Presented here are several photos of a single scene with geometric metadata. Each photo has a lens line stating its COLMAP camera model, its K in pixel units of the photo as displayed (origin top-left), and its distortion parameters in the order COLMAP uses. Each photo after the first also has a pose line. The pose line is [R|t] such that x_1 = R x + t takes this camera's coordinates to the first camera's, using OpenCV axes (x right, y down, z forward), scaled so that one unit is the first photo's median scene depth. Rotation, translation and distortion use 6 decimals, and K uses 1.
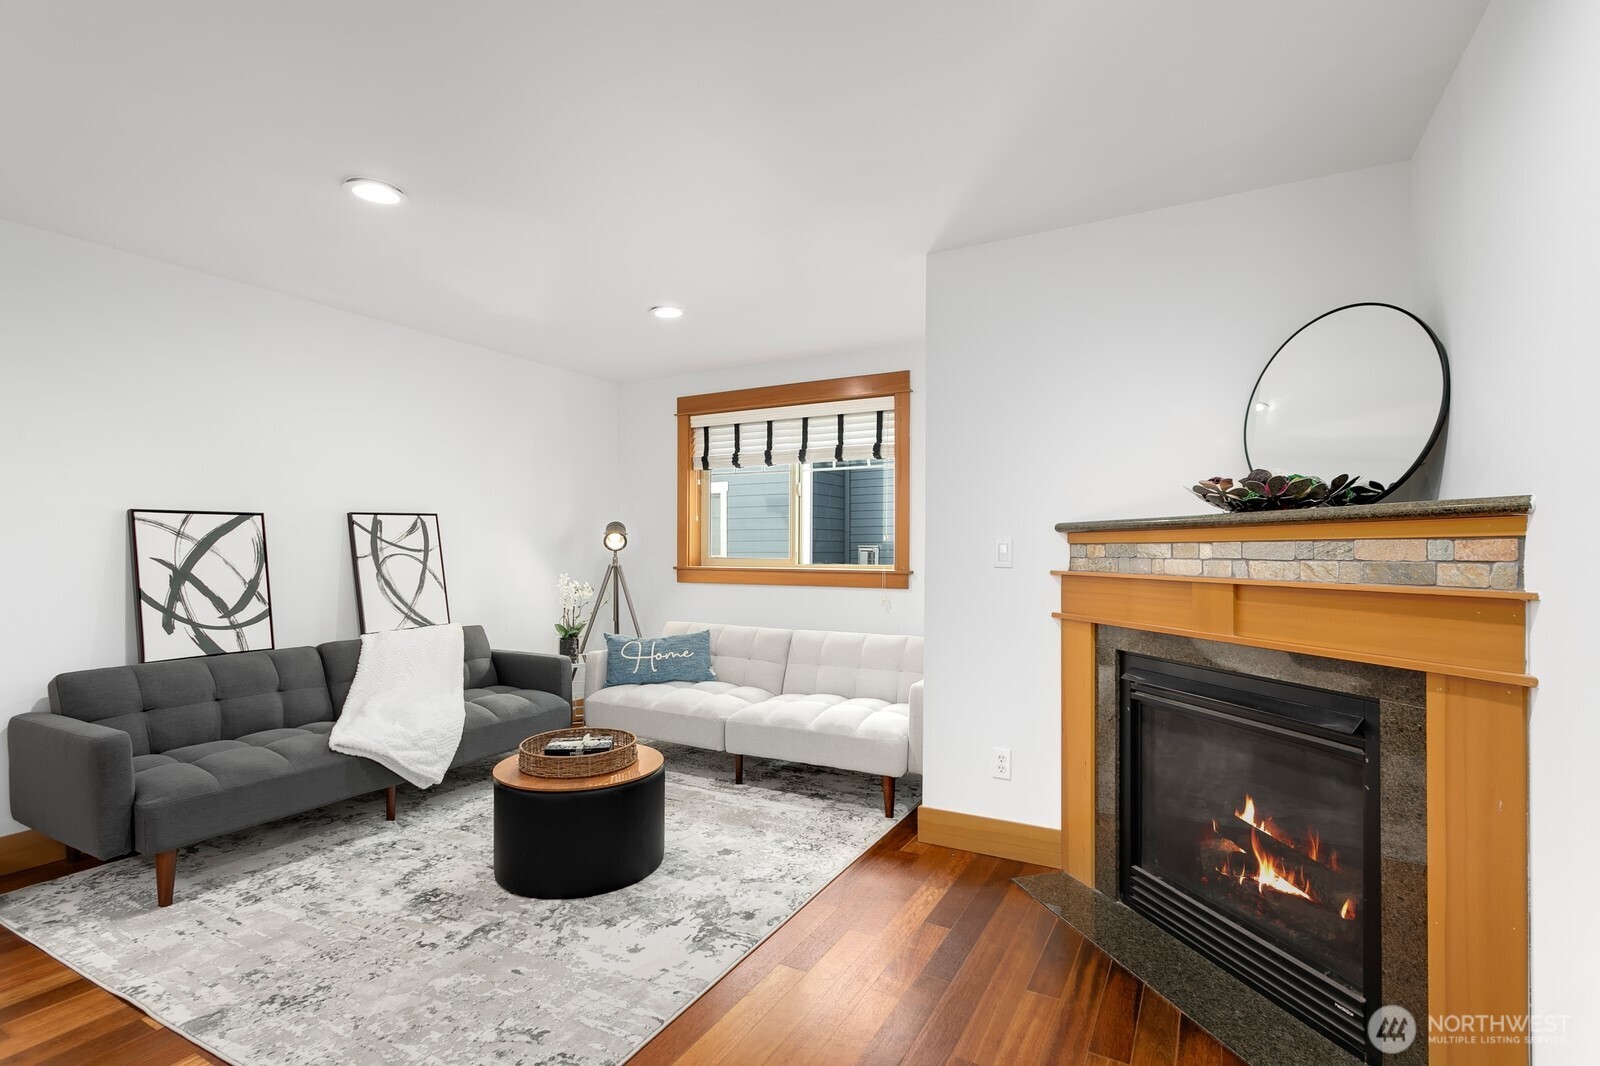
lens RADIAL K [[749.2, 0, 798.7], [0, 749.2, 553.1], [0, 0, 1]] dist [0.001771, 0.003102]
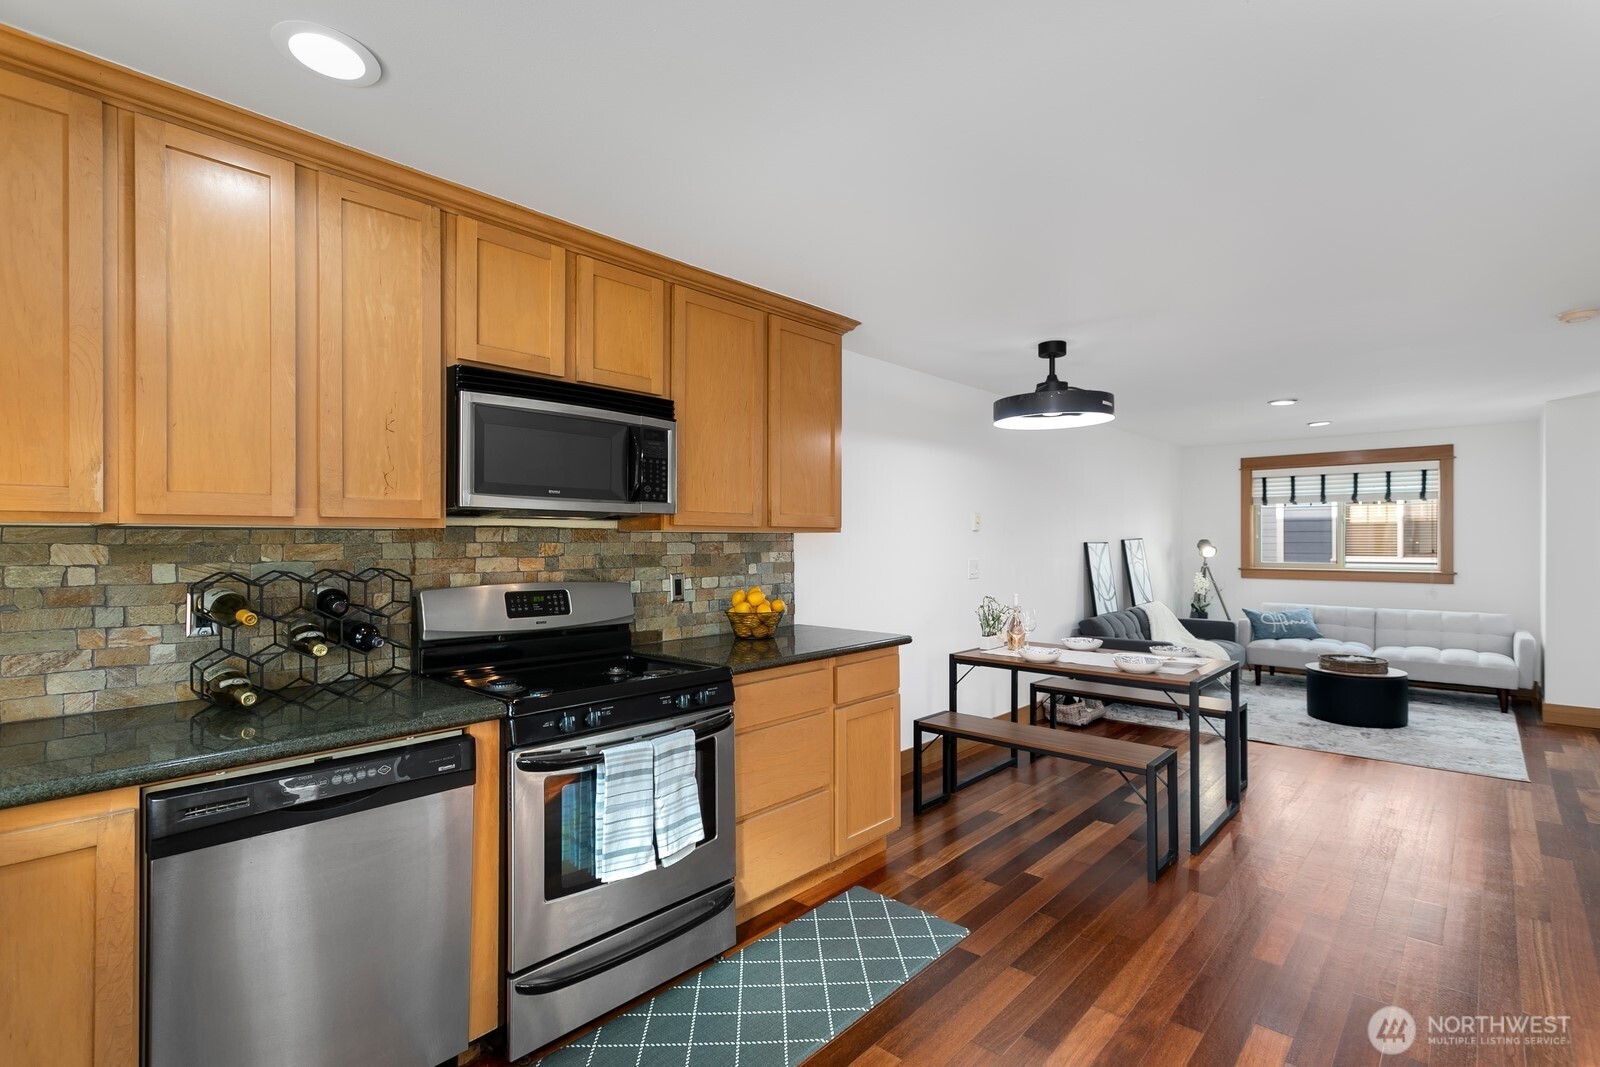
lens RADIAL K [[749.2, 0, 798.2], [0, 749.2, 539.8], [0, 0, 1]] dist [0.001771, 0.003102]
pose [[0.972866, -0.003675, -0.231340, -1.147608], [0.001893, 0.999967, -0.007923, -0.048494], [0.231361, 0.007270, 0.972841, -1.177132]]
